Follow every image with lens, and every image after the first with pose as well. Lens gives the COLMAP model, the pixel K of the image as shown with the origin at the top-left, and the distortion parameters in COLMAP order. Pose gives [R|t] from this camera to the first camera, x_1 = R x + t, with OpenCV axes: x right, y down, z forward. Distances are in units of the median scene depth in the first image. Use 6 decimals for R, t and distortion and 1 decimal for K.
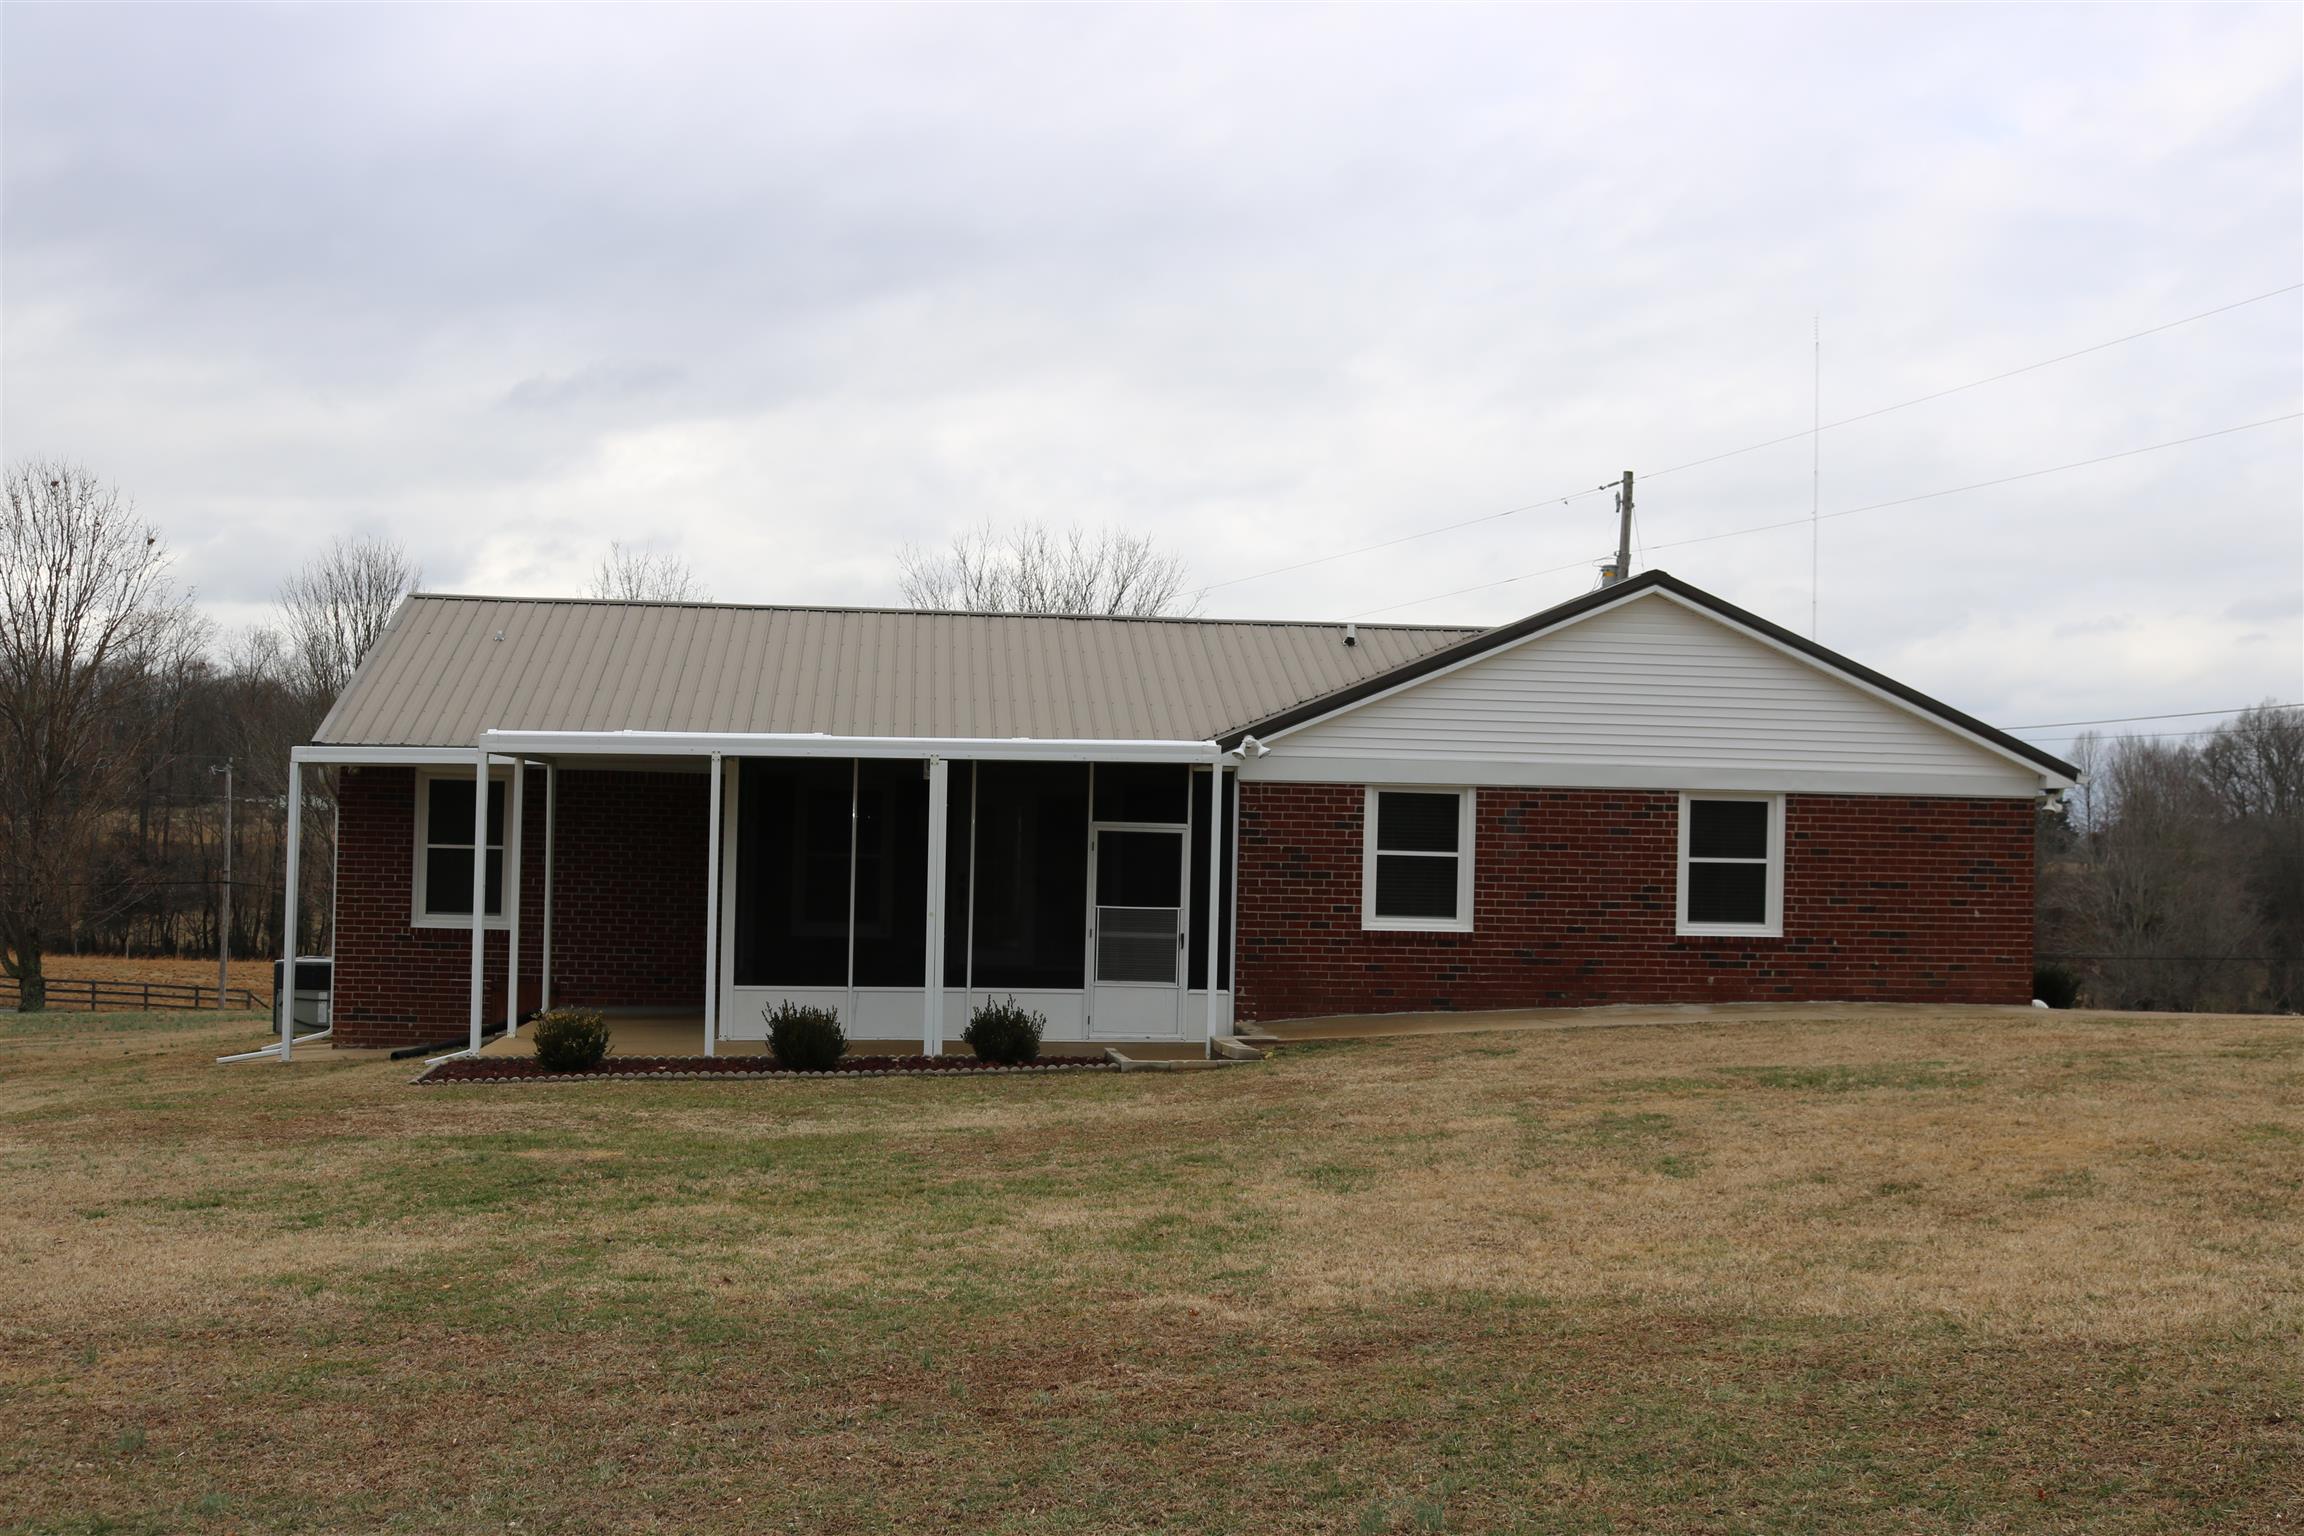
lens RADIAL K [[1906.3, 0, 1151.8], [0, 1906.3, 770.0], [0, 0, 1]] dist [-0.142191, 0.101122]
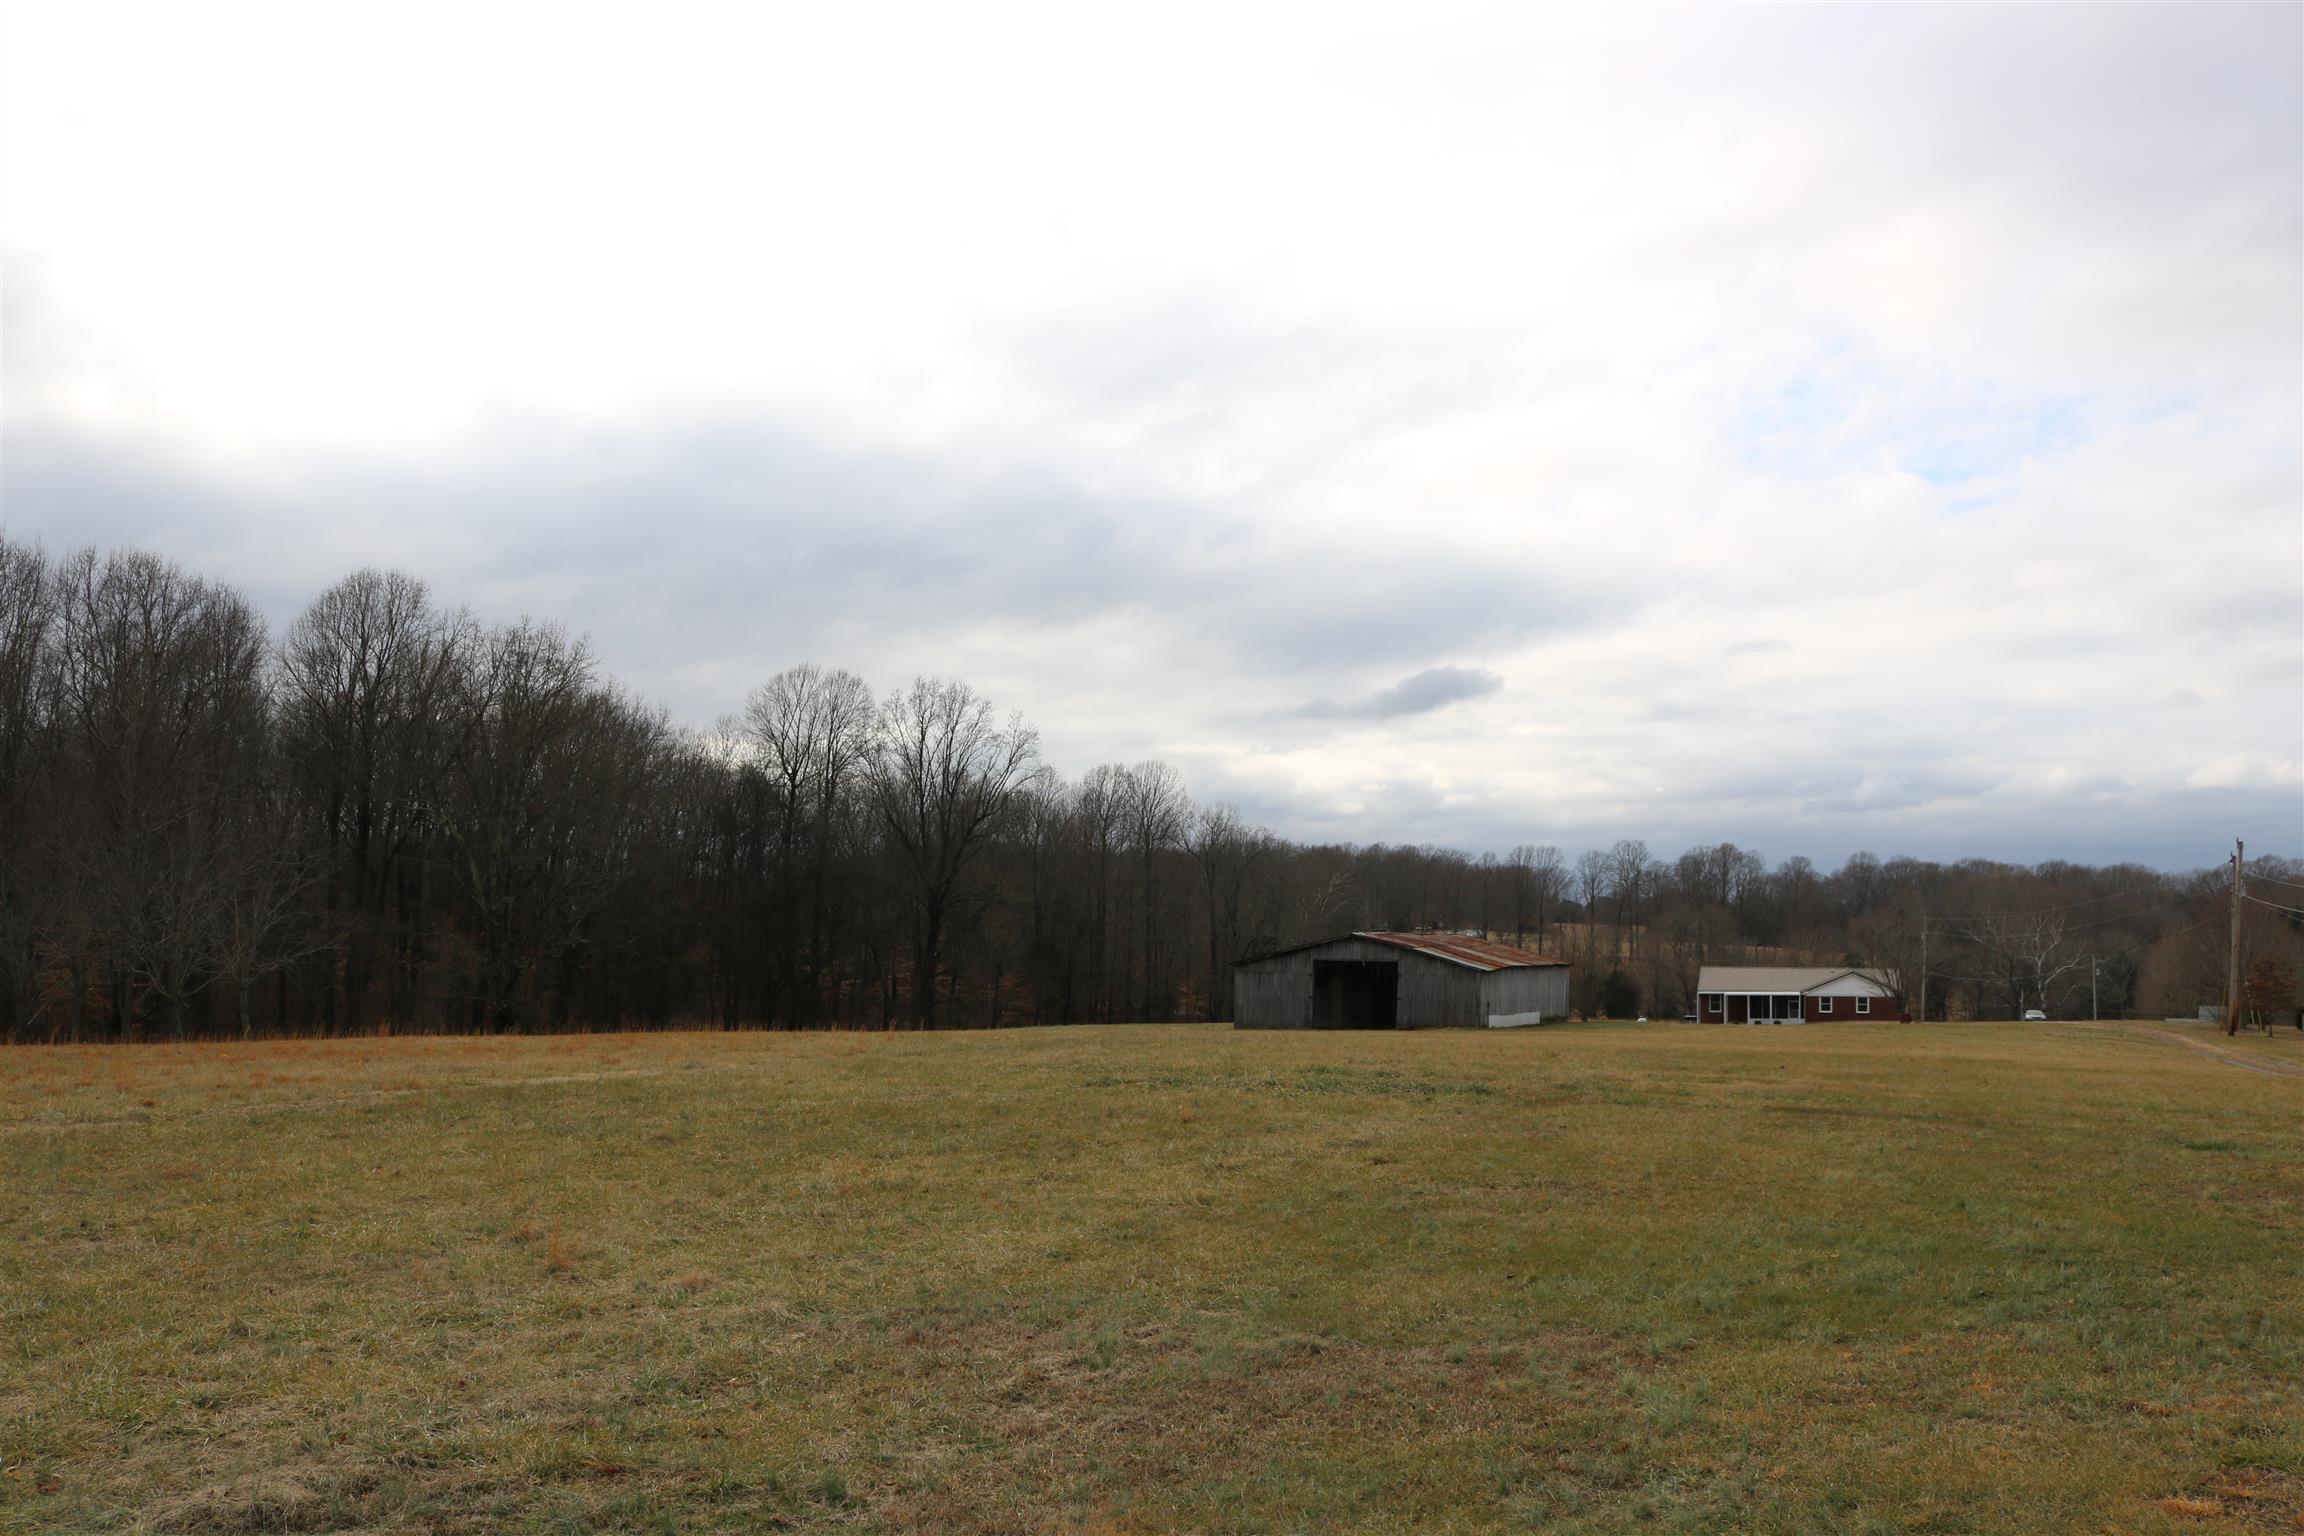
lens RADIAL K [[1906.3, 0, 1152.2], [0, 1906.3, 768.0], [0, 0, 1]] dist [-0.142191, 0.101122]
pose [[0.859776, -0.061357, -0.506971, 2.006219], [0.038811, 0.997736, -0.054932, -0.725703], [0.509194, 0.027554, 0.860211, -8.493262]]
